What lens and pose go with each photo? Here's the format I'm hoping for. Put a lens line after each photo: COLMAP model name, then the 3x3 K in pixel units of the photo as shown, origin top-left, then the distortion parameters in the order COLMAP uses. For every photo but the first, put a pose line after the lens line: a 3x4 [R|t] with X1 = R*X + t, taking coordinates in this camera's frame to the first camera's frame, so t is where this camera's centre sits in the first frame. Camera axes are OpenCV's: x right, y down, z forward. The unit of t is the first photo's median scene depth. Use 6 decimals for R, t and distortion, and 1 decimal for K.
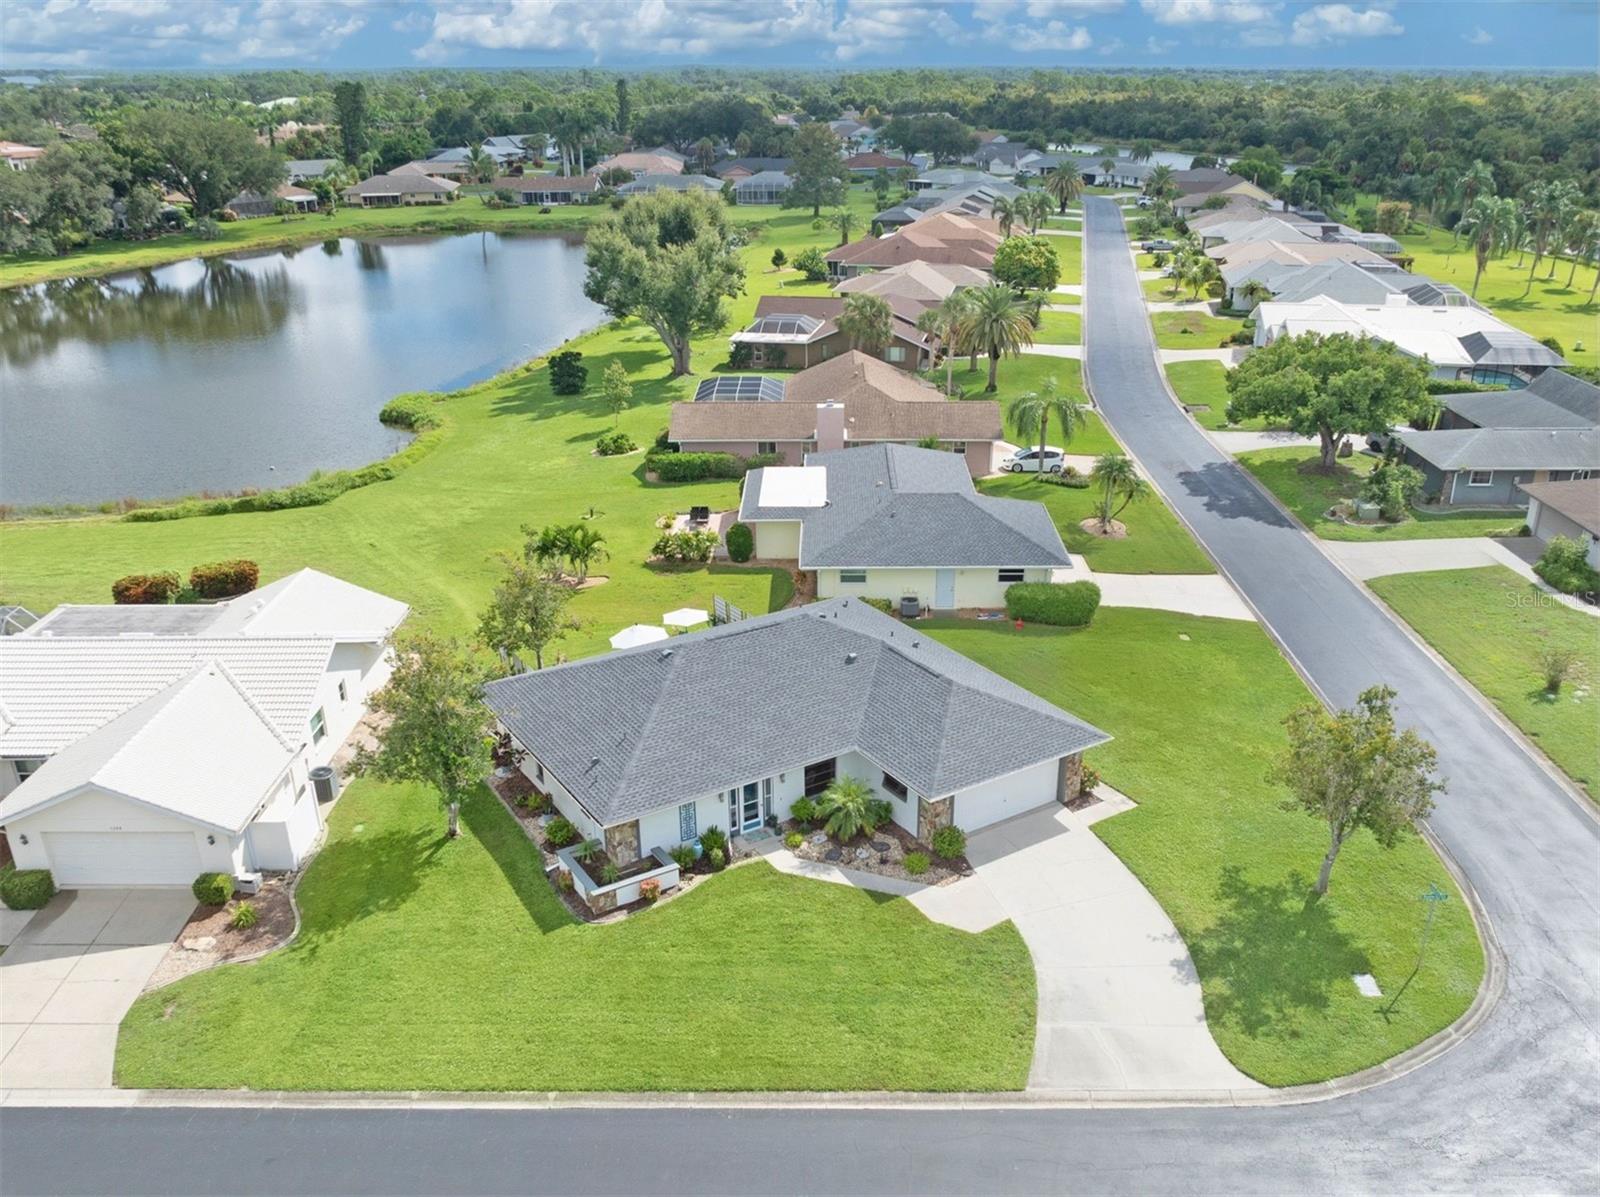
lens RADIAL K [[1308.0, 0, 858.6], [0, 1308.0, 728.5], [0, 0, 1]] dist [-0.027747, 0.011445]
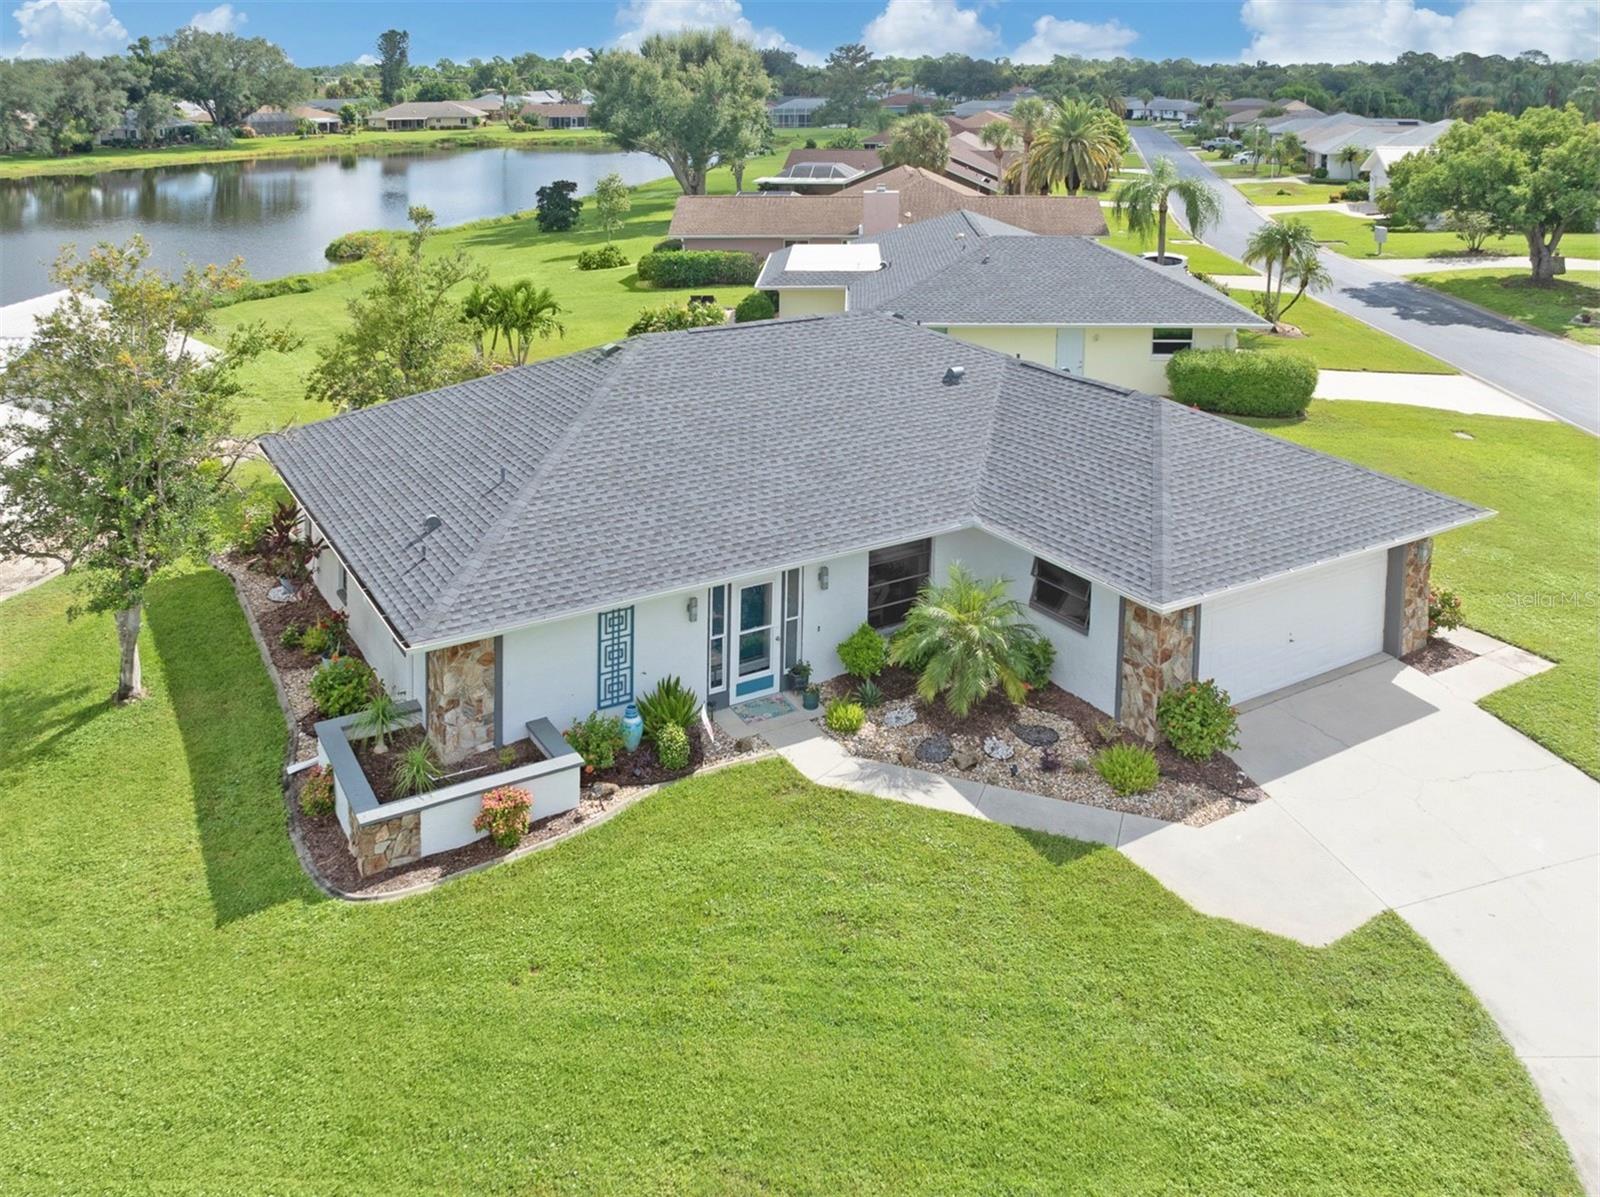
lens RADIAL K [[1356.4, 0, 829.5], [0, 1356.4, 139.3], [0, 0, 1]] dist [-0.005247, -0.006378]
pose [[0.999171, -0.002678, -0.040619, -0.032853], [-0.014043, 0.913897, -0.405702, 0.086918], [0.038208, 0.405936, 0.913102, 0.452832]]
